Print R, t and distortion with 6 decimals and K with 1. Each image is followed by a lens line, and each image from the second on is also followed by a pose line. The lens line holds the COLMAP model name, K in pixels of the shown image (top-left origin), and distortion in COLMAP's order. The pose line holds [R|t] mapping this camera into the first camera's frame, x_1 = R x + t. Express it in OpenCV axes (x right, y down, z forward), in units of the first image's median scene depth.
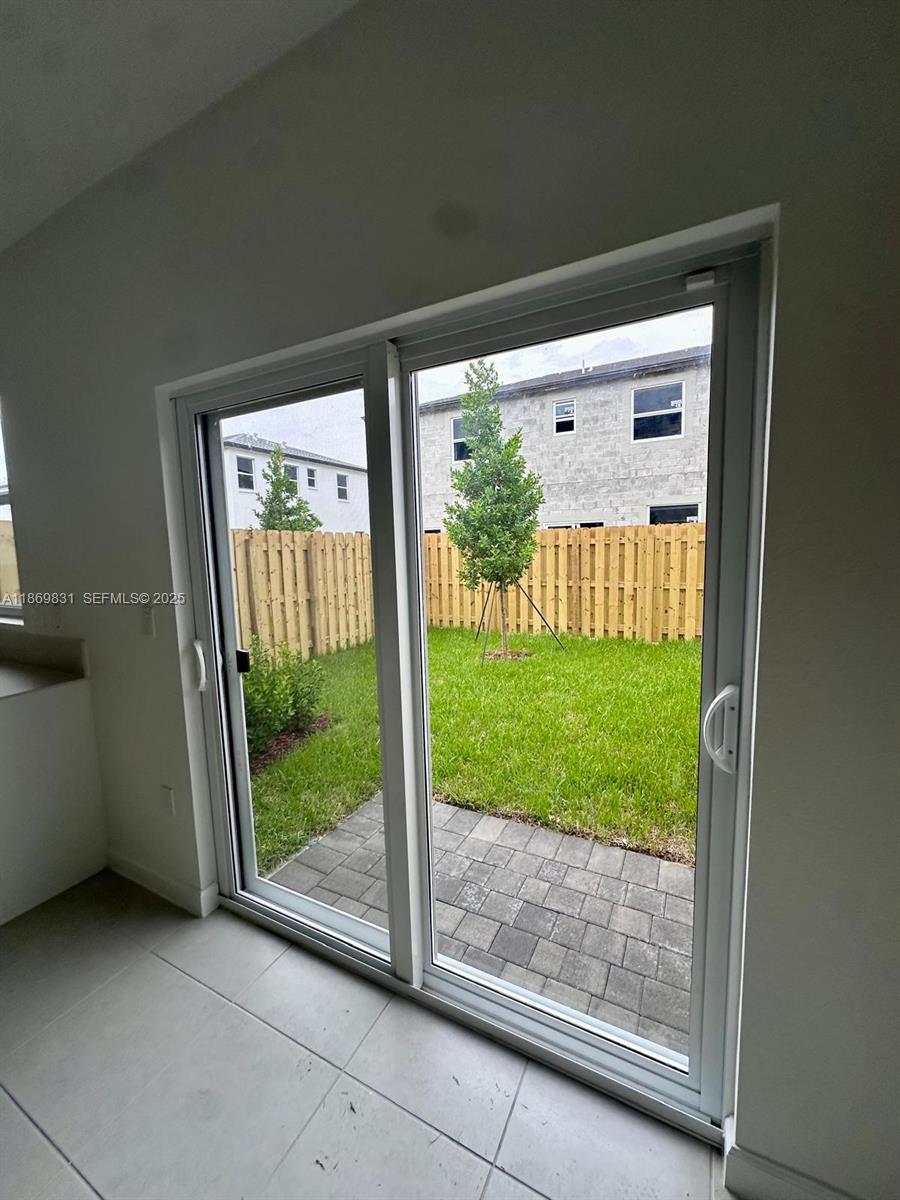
lens RADIAL K [[478.7, 0, 450.9], [0, 478.7, 599.3], [0, 0, 1]] dist [-0.005684, 0.001046]
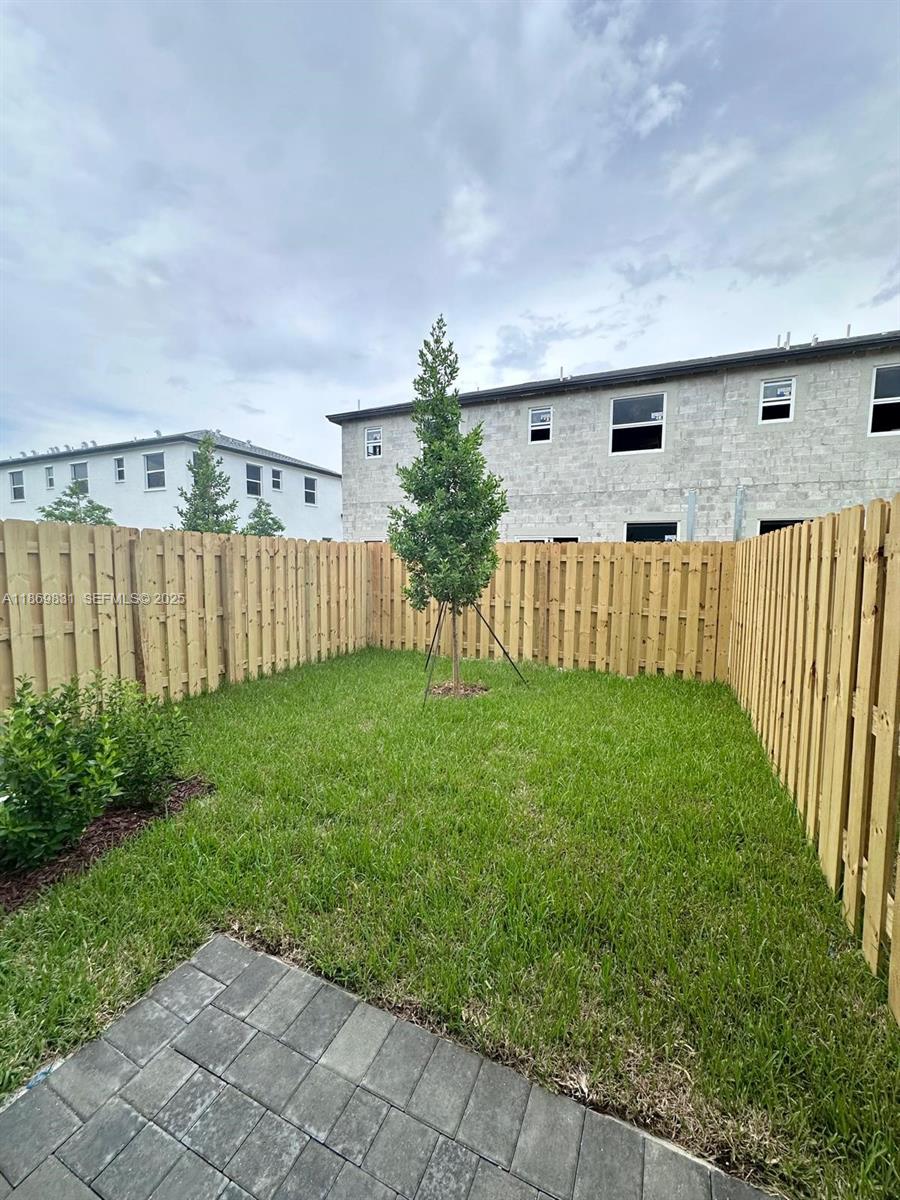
lens RADIAL K [[478.7, 0, 450.9], [0, 478.7, 599.3], [0, 0, 1]] dist [-0.005684, 0.001046]
pose [[0.998286, 0.033138, 0.048243, 0.050702], [-0.032070, 0.999227, -0.022756, -0.019257], [-0.048959, 0.021170, 0.998576, 0.136308]]
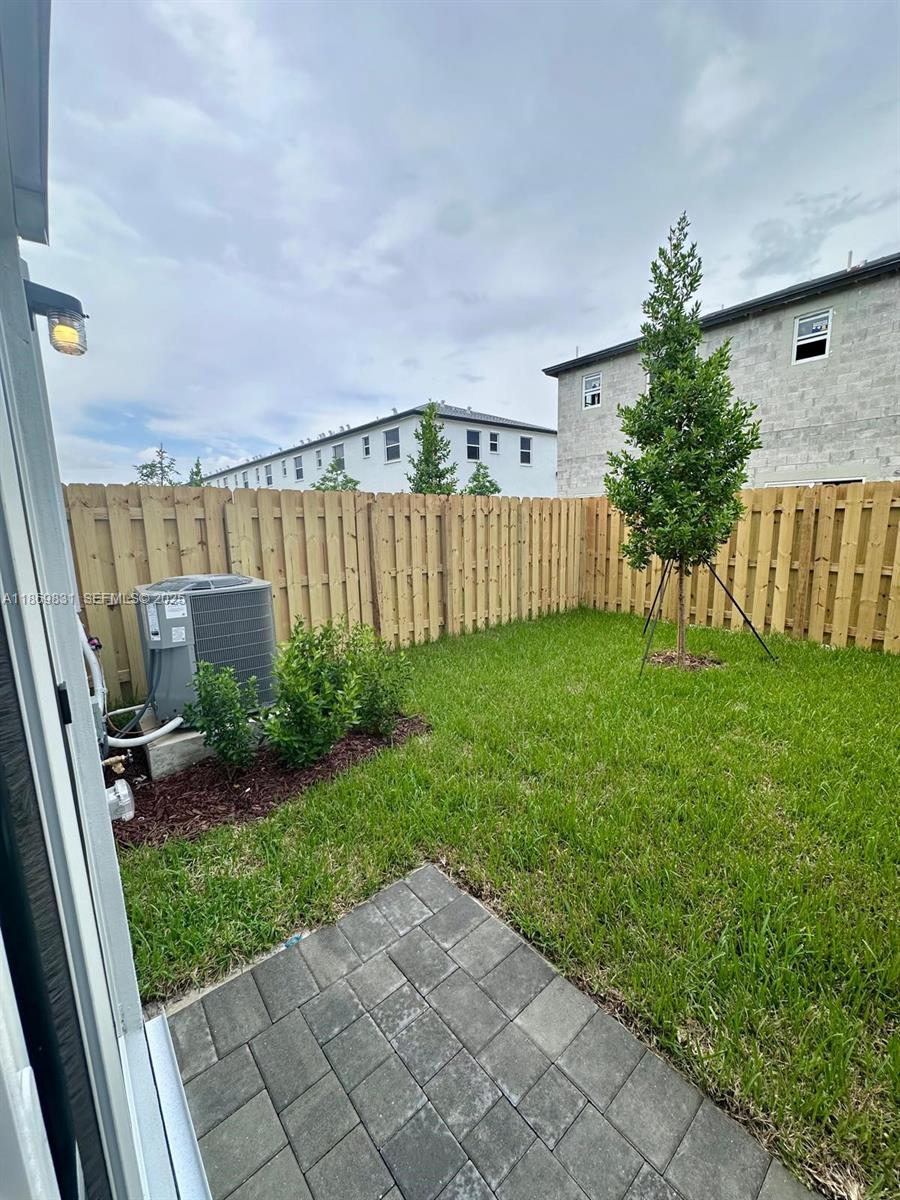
lens RADIAL K [[478.7, 0, 450.9], [0, 478.7, 599.3], [0, 0, 1]] dist [-0.005684, 0.001046]
pose [[0.924384, 0.068205, -0.375315, 0.049183], [-0.043241, 0.996279, 0.074551, -0.014089], [0.379004, -0.052684, 0.923894, 0.160609]]
